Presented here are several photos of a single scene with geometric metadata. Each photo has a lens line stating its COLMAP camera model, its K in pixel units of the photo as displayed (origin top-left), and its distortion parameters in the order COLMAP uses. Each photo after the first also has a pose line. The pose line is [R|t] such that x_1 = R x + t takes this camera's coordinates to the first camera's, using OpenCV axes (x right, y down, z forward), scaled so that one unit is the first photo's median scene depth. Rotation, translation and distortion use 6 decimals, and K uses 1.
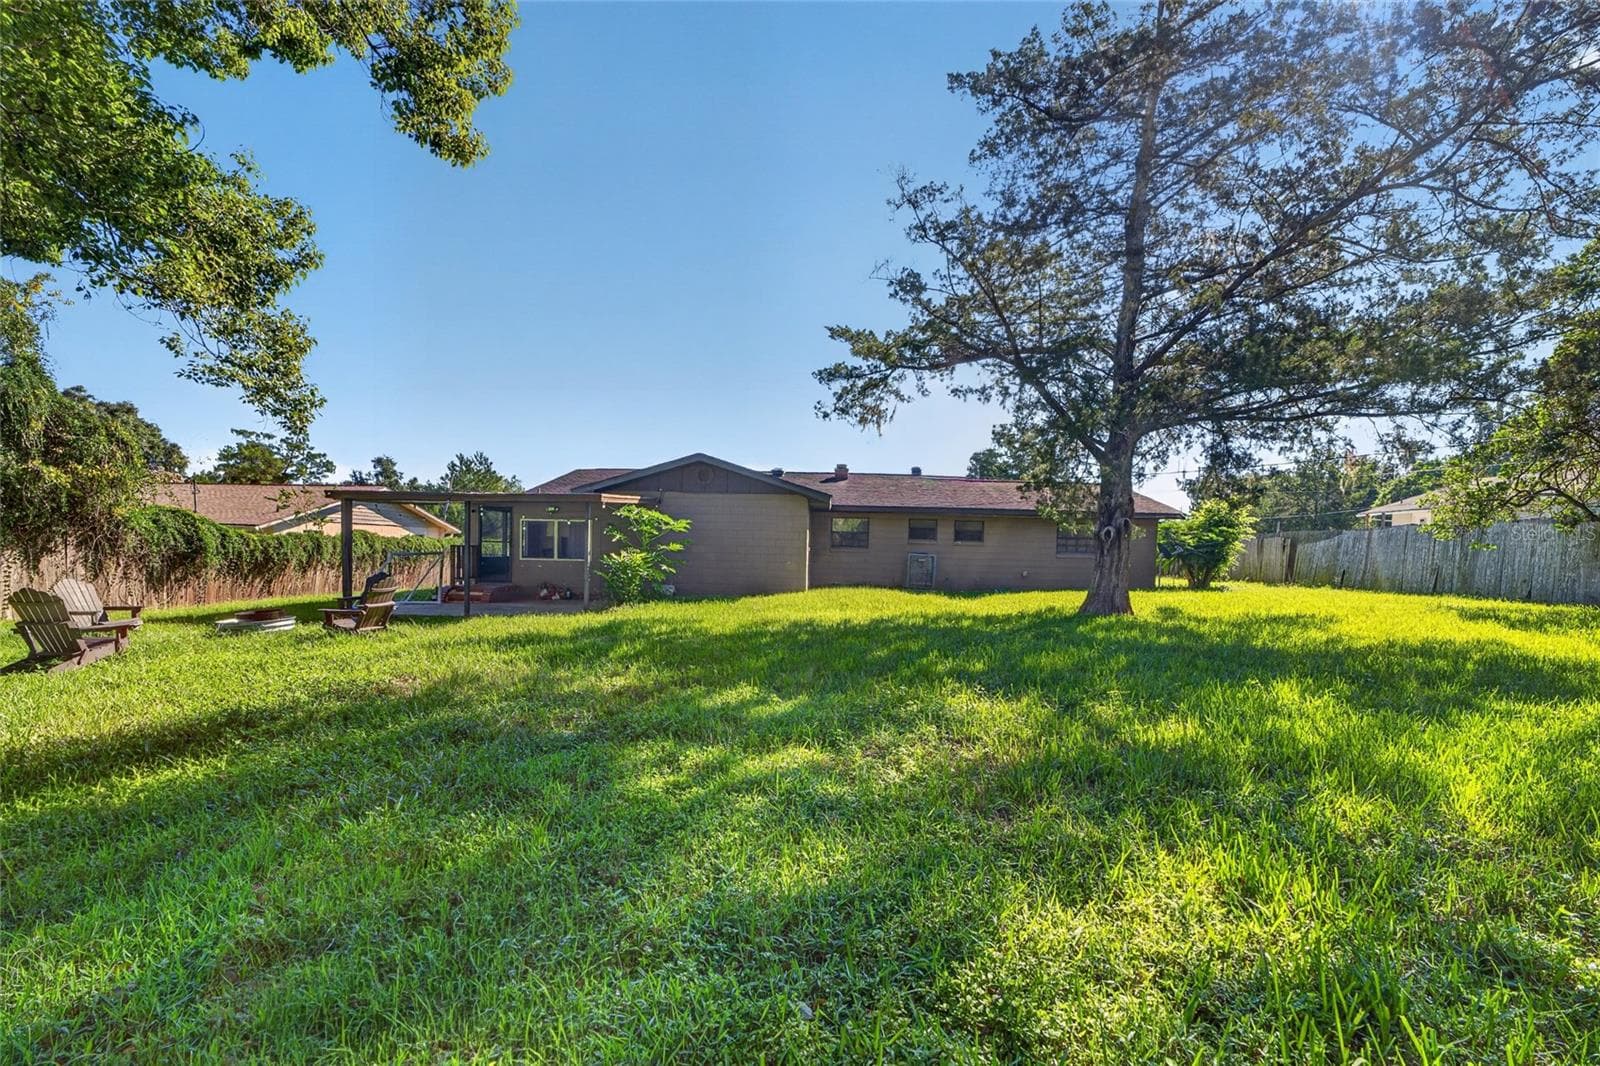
lens RADIAL K [[635.1, 0, 793.7], [0, 635.1, 541.8], [0, 0, 1]] dist [-0.040742, 0.012033]
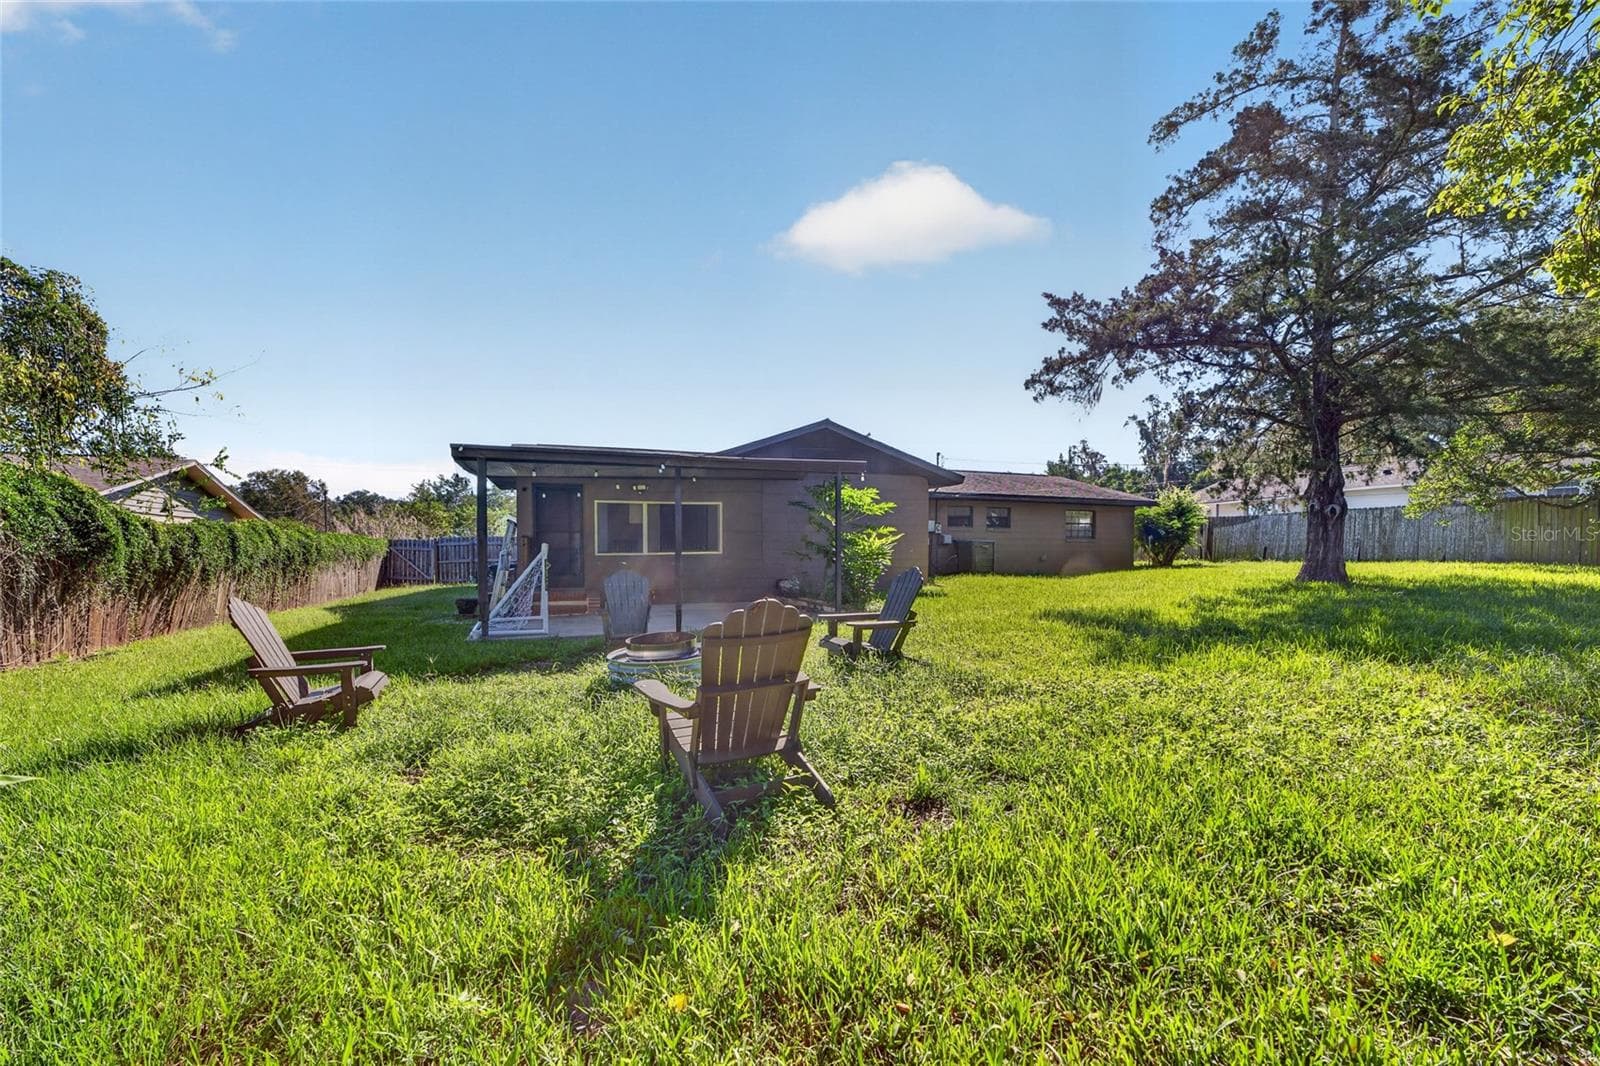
lens RADIAL K [[635.1, 0, 793.7], [0, 635.1, 541.8], [0, 0, 1]] dist [-0.040742, 0.012033]
pose [[0.916732, -0.017120, 0.399135, -0.513751], [0.016981, 0.999848, 0.003884, 0.013462], [-0.399141, 0.003217, 0.916884, 0.215618]]
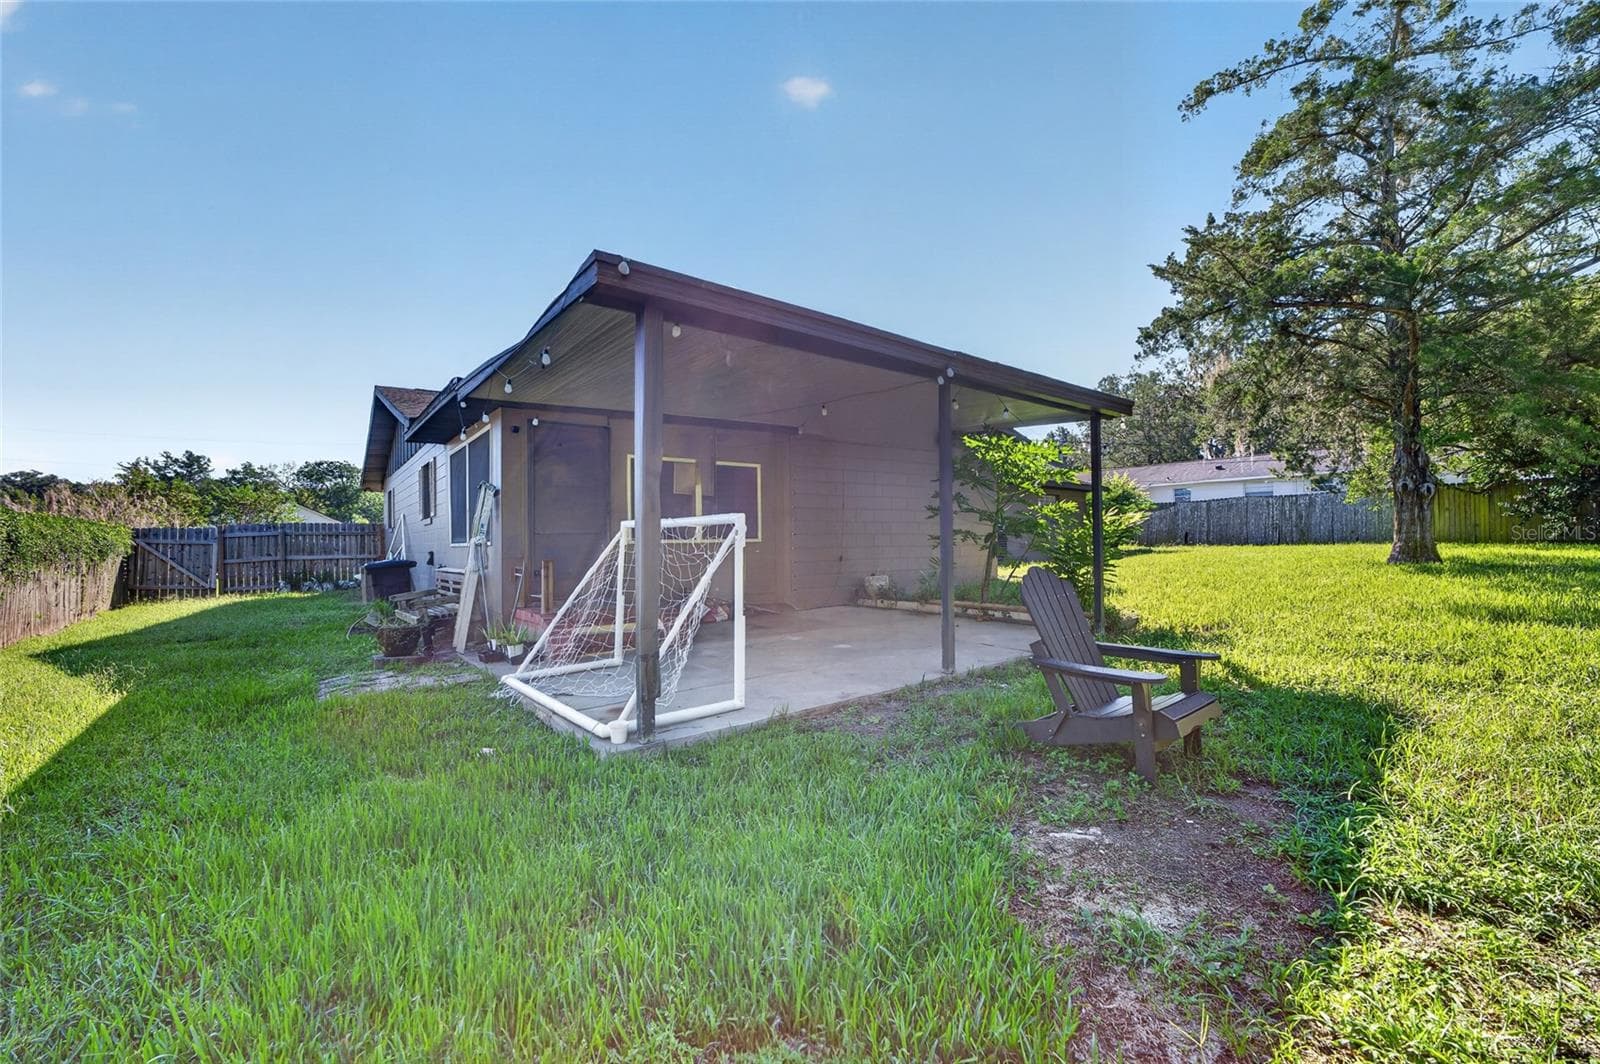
lens RADIAL K [[614.6, 0, 800.0], [0, 614.6, 532.0], [0, 0, 1]] dist [-0.031303, 0.010047]
pose [[0.748280, -0.018891, 0.663114, -0.637354], [0.021666, 0.999757, 0.004032, 0.021222], [-0.663030, 0.011350, 0.748507, 0.568116]]
